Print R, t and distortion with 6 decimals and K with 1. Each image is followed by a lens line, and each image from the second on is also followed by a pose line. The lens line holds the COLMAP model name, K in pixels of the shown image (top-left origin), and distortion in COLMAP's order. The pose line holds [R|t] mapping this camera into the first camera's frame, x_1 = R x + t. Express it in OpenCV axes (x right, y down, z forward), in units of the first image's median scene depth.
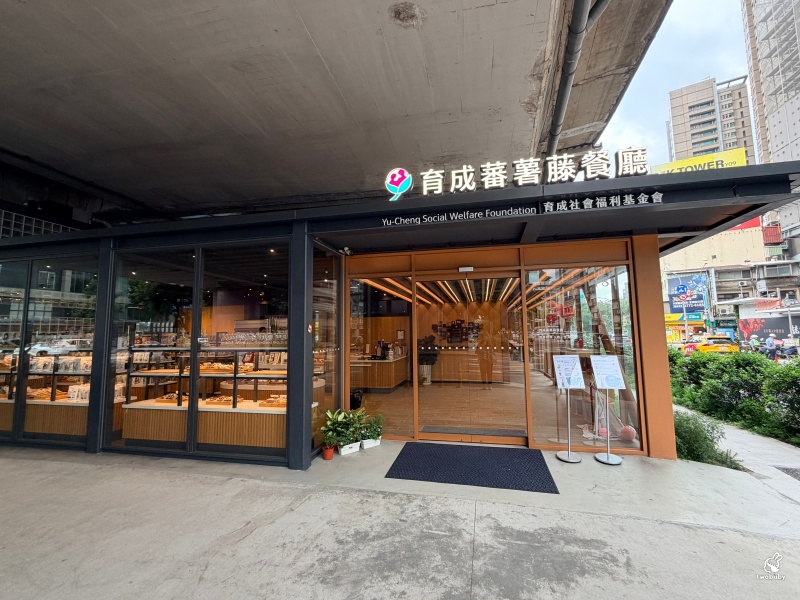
lens RADIAL K [[348.1, 0, 398.6], [0, 348.1, 301.5], [0, 0, 1]] dist [0.001862, 0.000087]
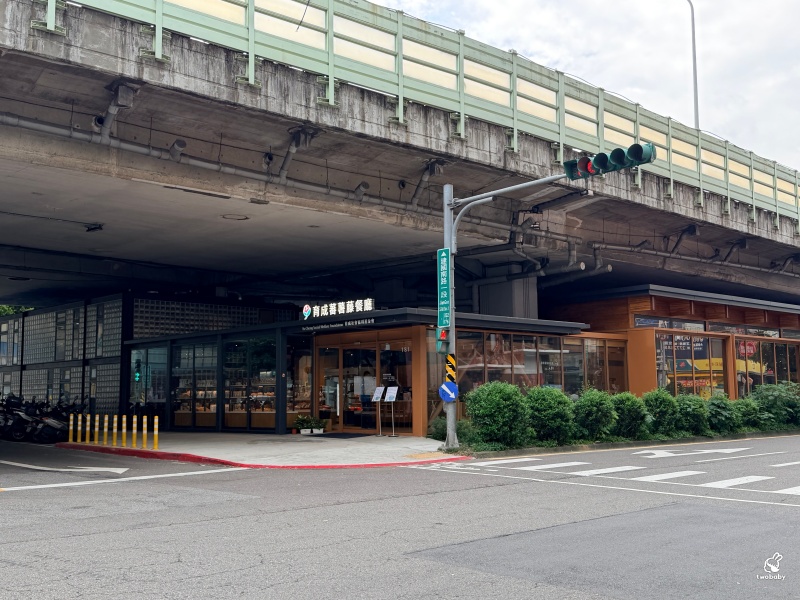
lens RADIAL K [[889.6, 0, 399.7], [0, 889.6, 299.8], [0, 0, 1]] dist [0.004837, 0.000000]
pose [[0.838731, -0.063269, -0.540858, 3.259383], [0.052586, 0.997996, -0.035197, -0.155894], [0.542001, 0.001080, 0.840377, -3.186428]]
